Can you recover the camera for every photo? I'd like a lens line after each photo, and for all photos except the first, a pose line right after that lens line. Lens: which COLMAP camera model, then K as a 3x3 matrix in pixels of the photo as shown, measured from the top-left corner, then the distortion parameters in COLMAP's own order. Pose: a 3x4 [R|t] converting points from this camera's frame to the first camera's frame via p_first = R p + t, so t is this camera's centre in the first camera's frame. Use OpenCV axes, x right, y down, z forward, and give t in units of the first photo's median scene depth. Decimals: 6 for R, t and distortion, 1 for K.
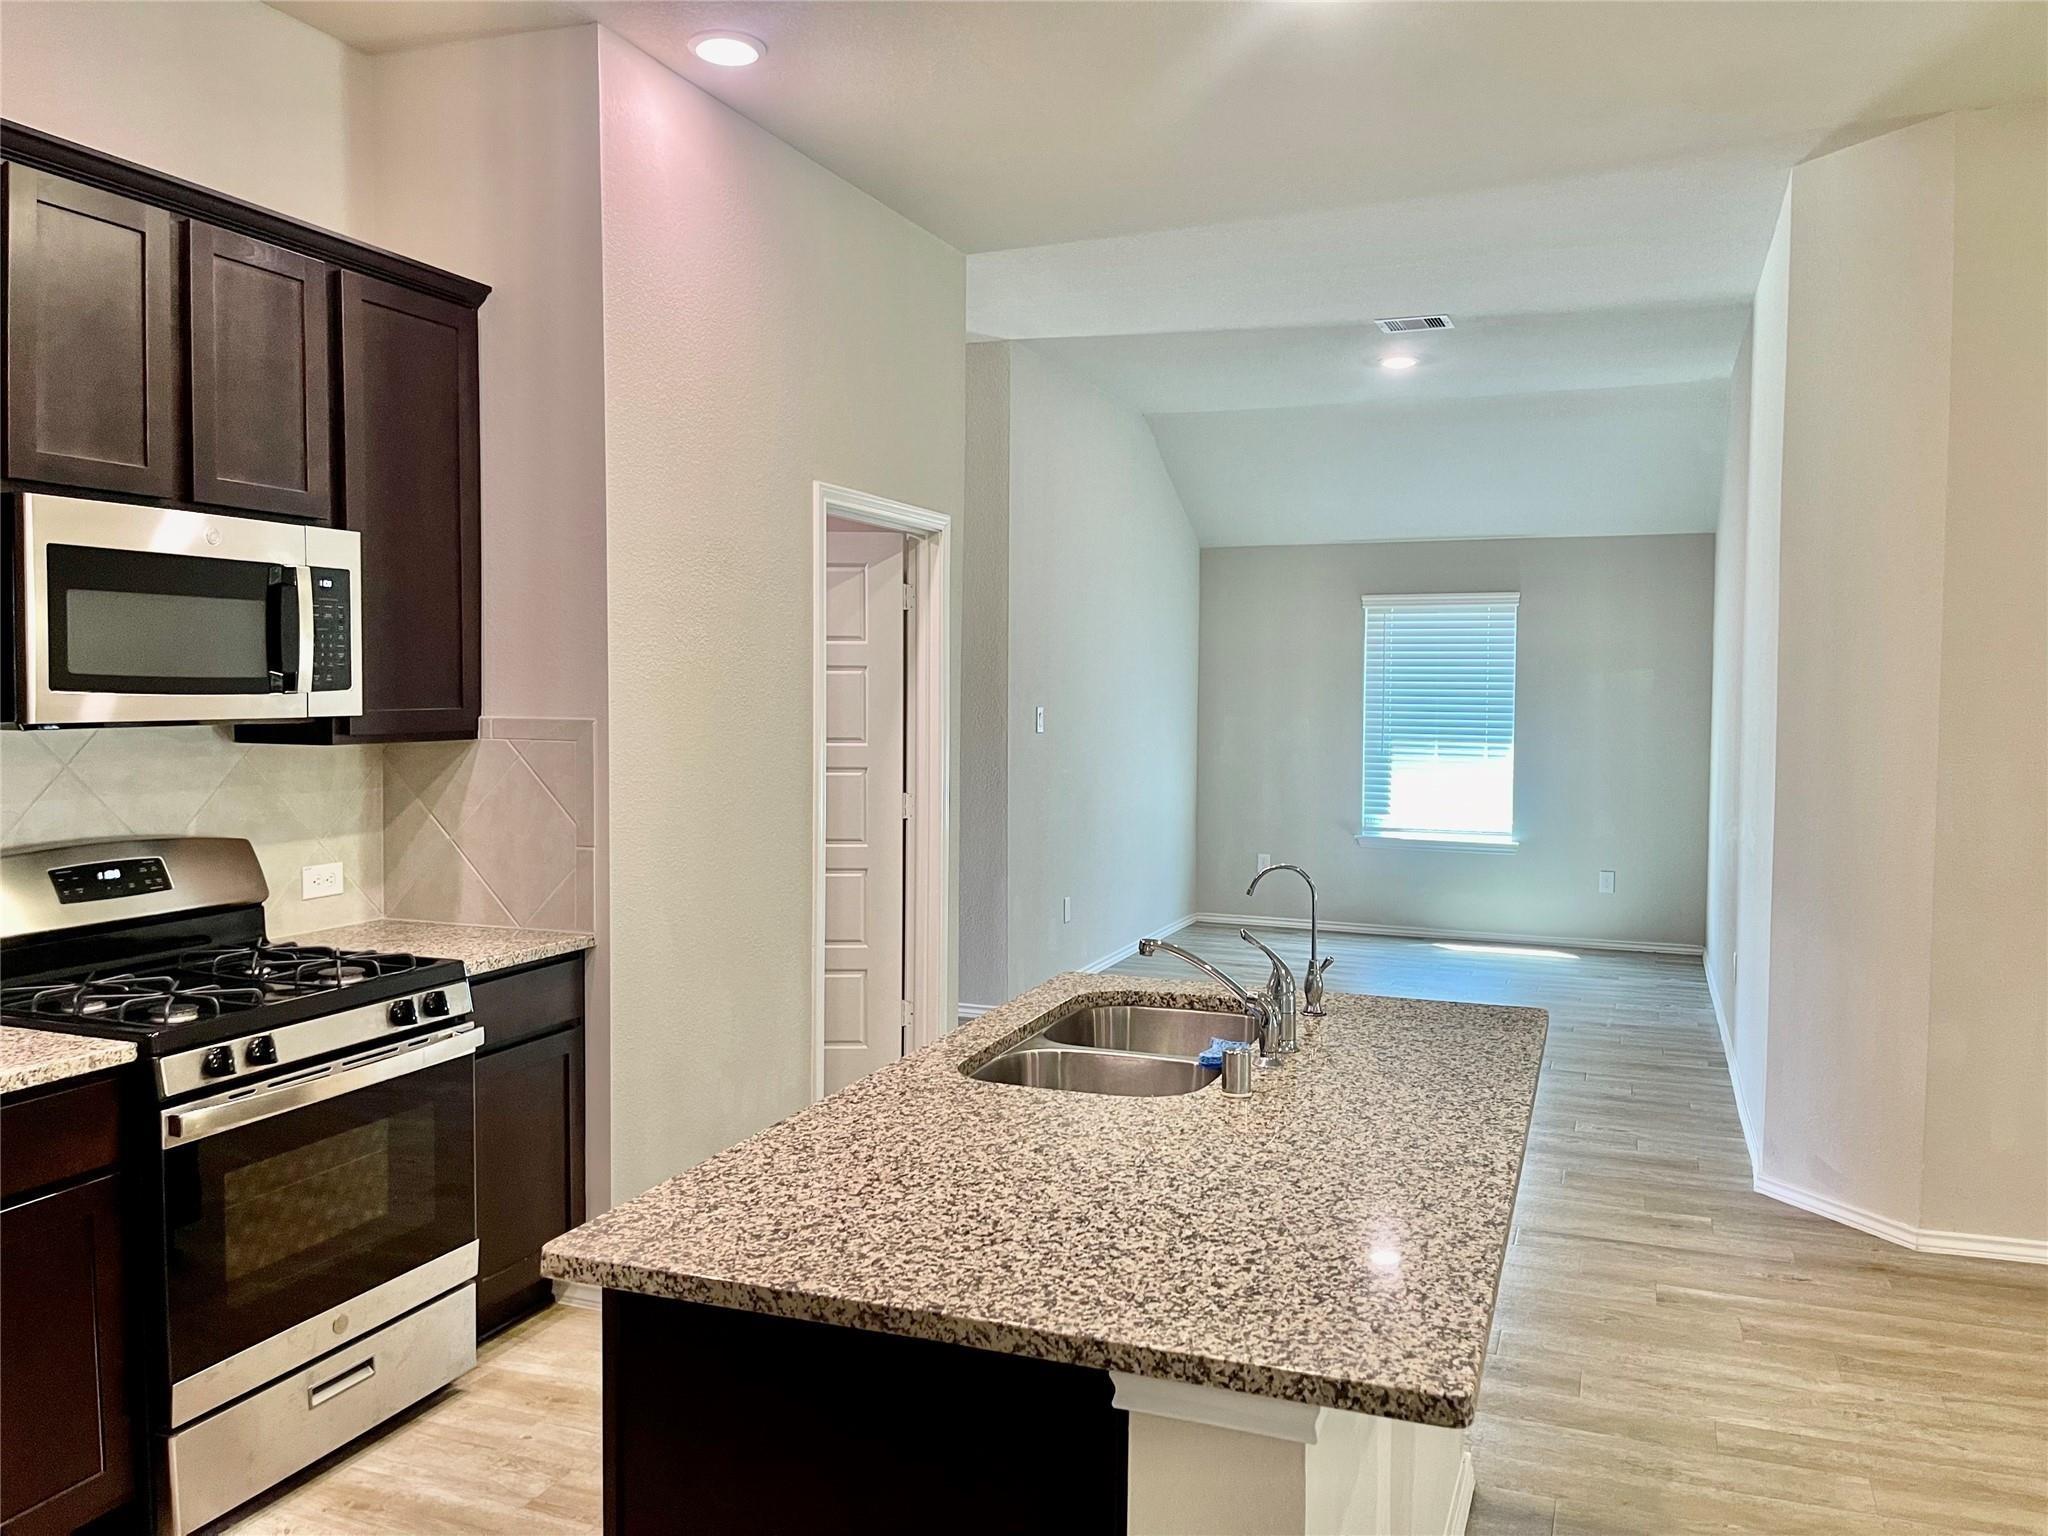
lens RADIAL K [[1539.6, 0, 1027.0], [0, 1539.6, 767.7], [0, 0, 1]] dist [0.000386, -0.009073]
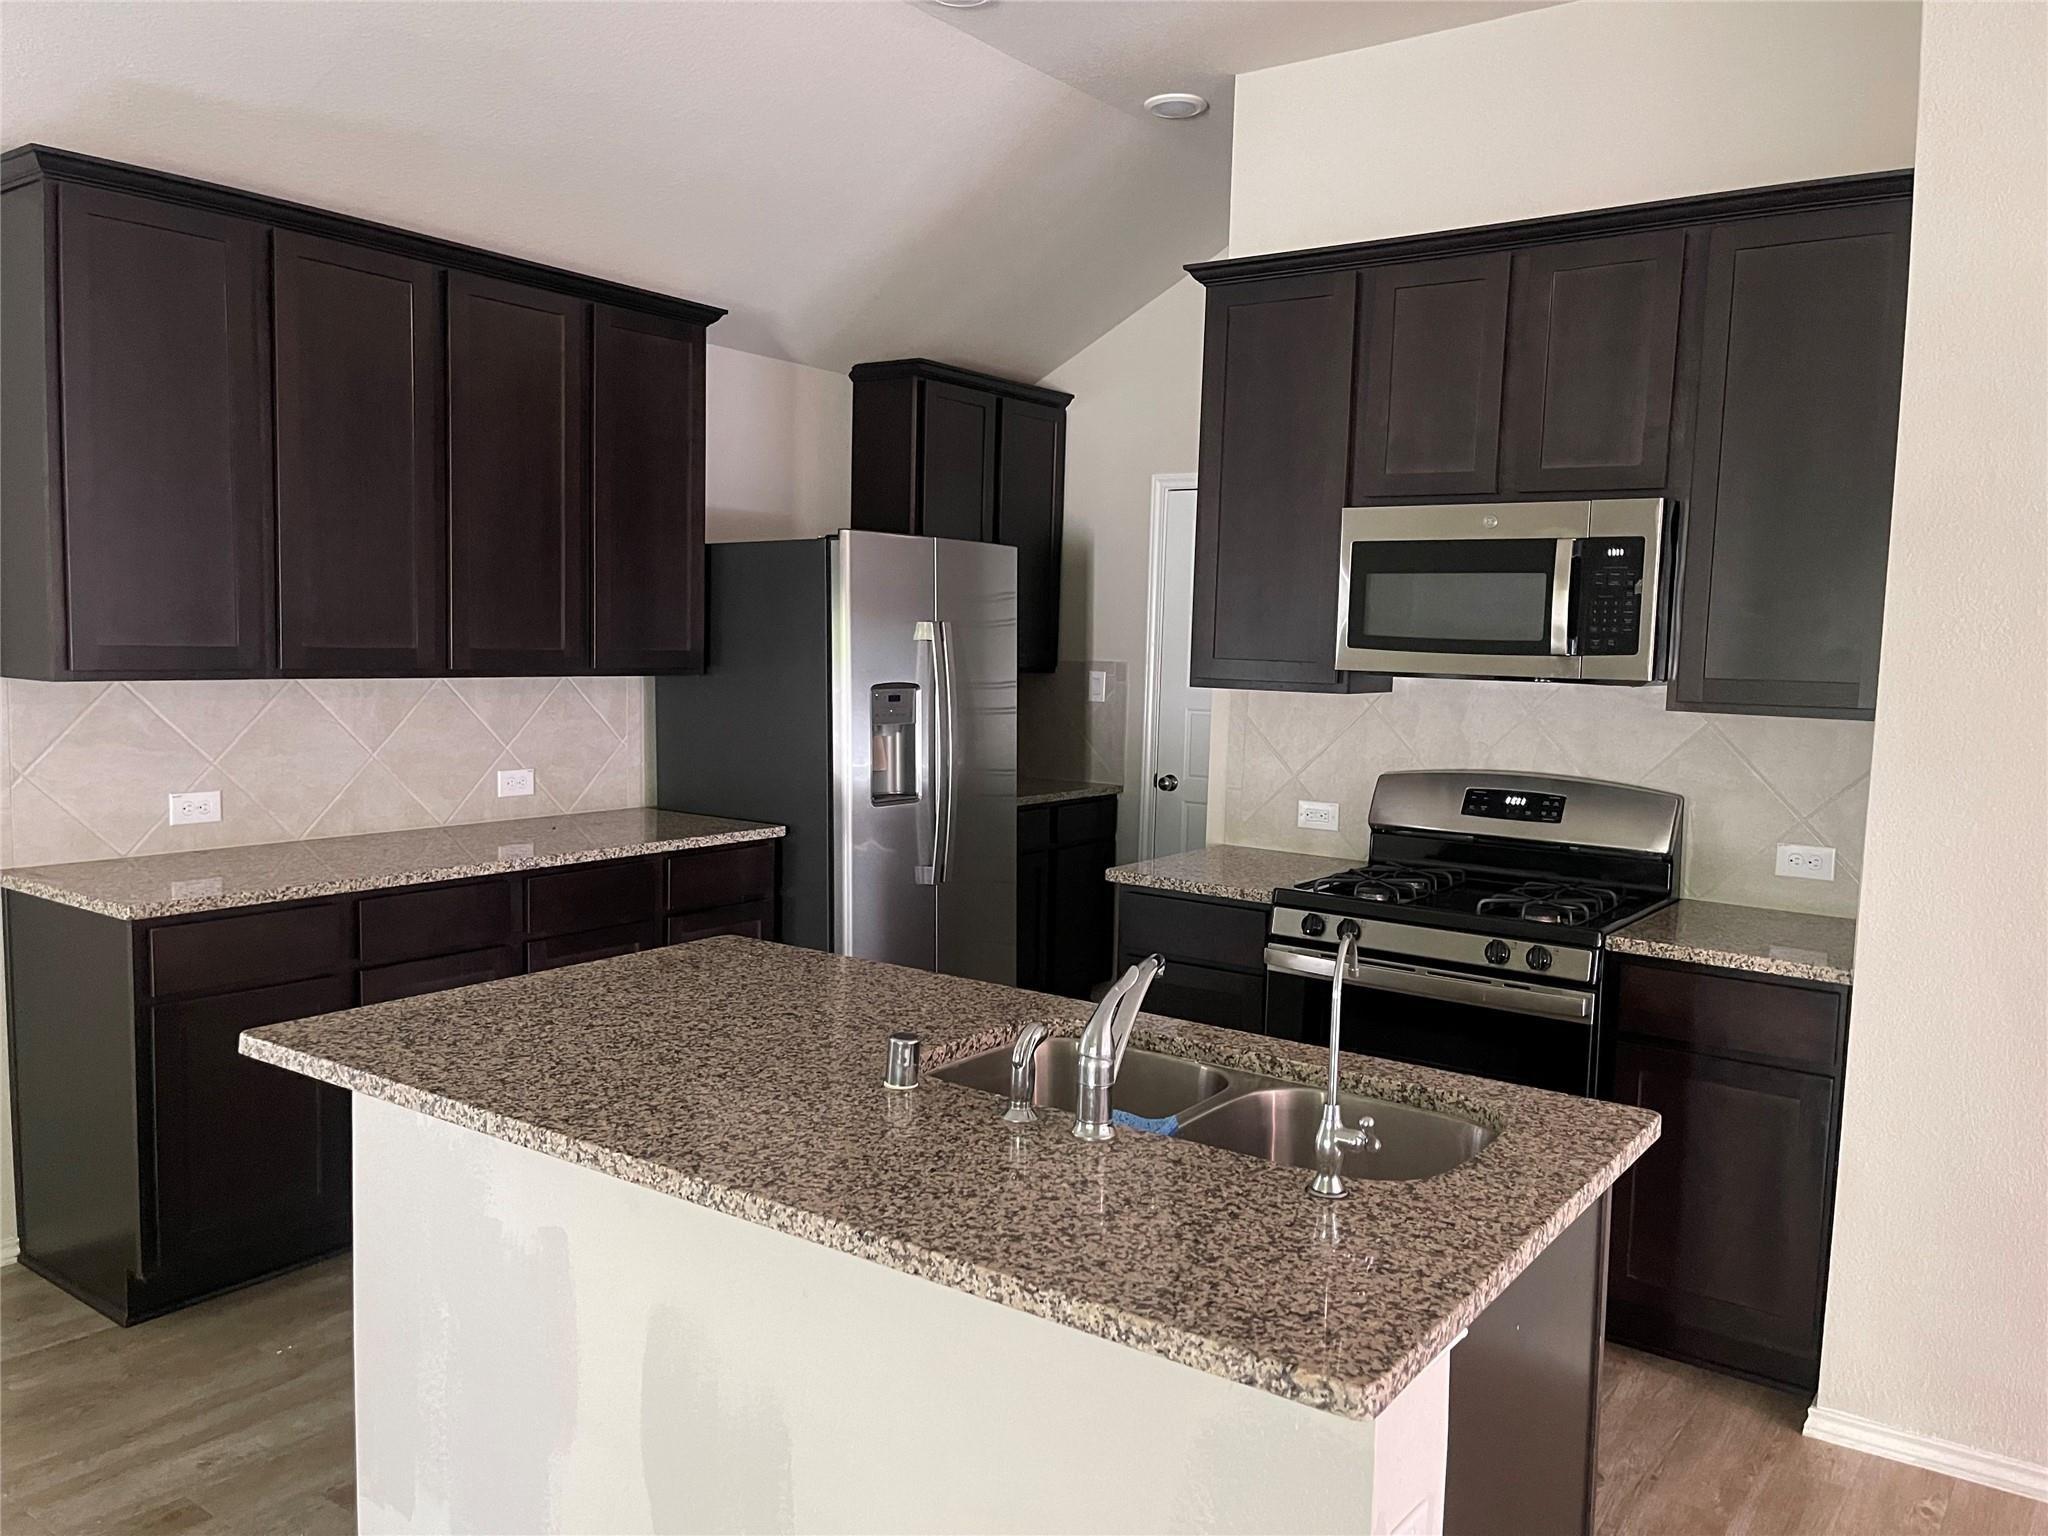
lens RADIAL K [[1539.6, 0, 1026.0], [0, 1539.6, 778.6], [0, 0, 1]] dist [0.000386, -0.009073]
pose [[-0.239719, 0.079485, -0.967583, 0.712477], [-0.077800, 0.991865, 0.100755, -0.043724], [0.967720, 0.099431, -0.231585, 0.926449]]
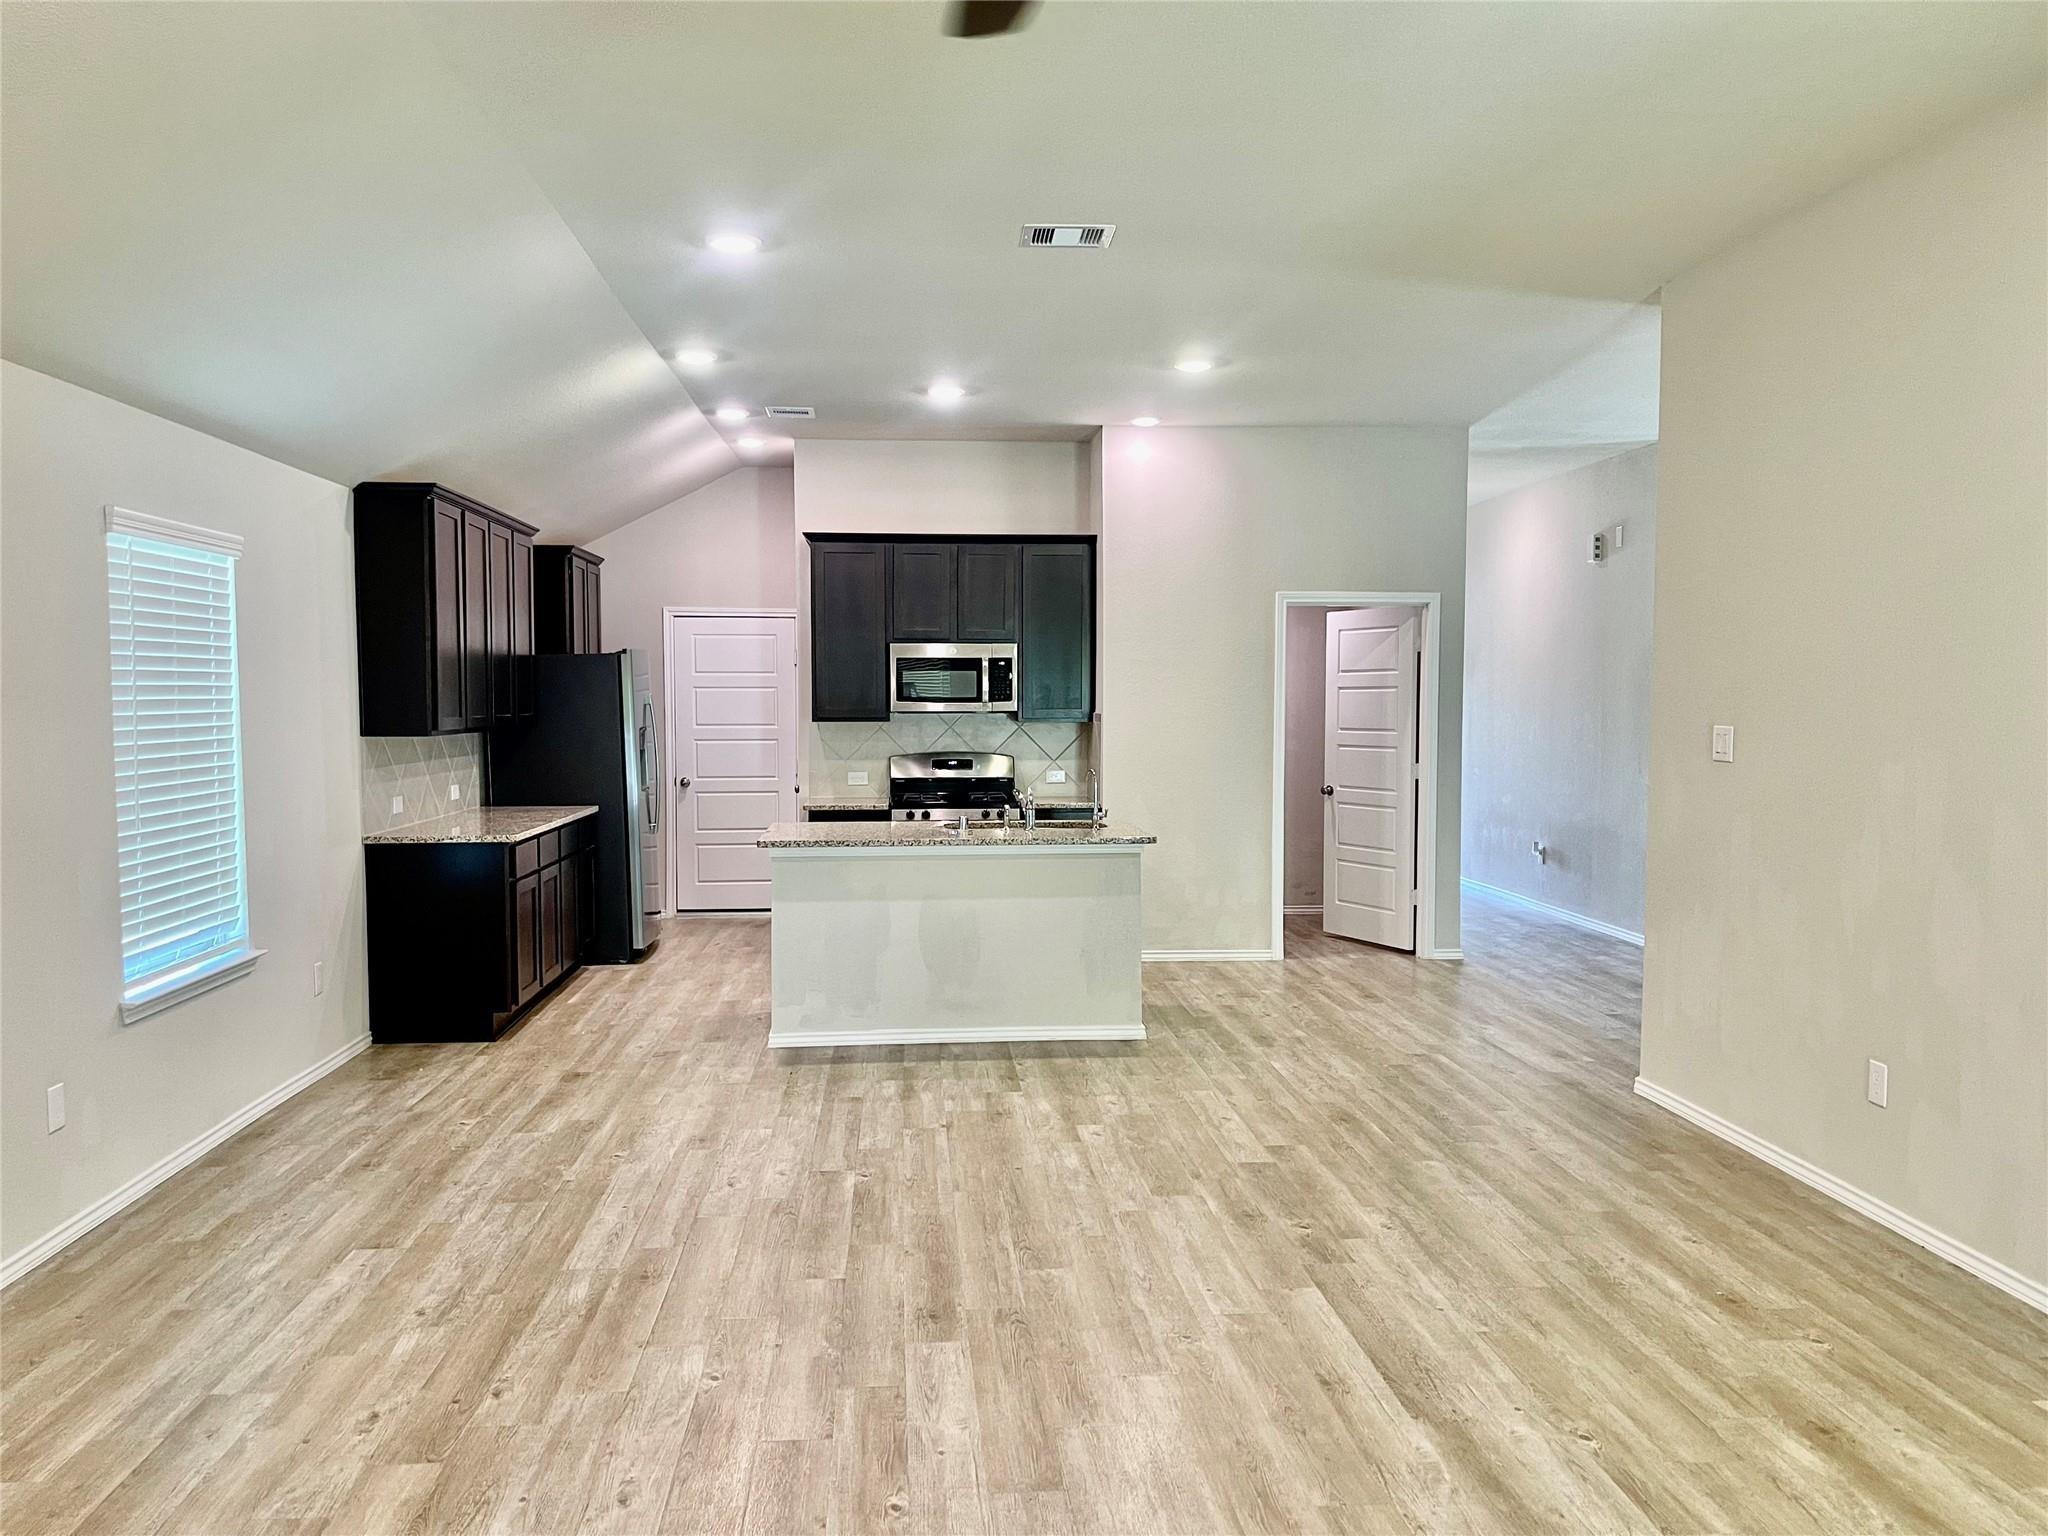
lens RADIAL K [[1539.6, 0, 1012.5], [0, 1539.6, 766.0], [0, 0, 1]] dist [0.000386, -0.009073]
pose [[0.418086, 0.028724, -0.907953, 2.237335], [-0.044422, 0.998951, 0.011148, 0.037724], [0.907321, 0.035672, 0.418923, -0.156946]]
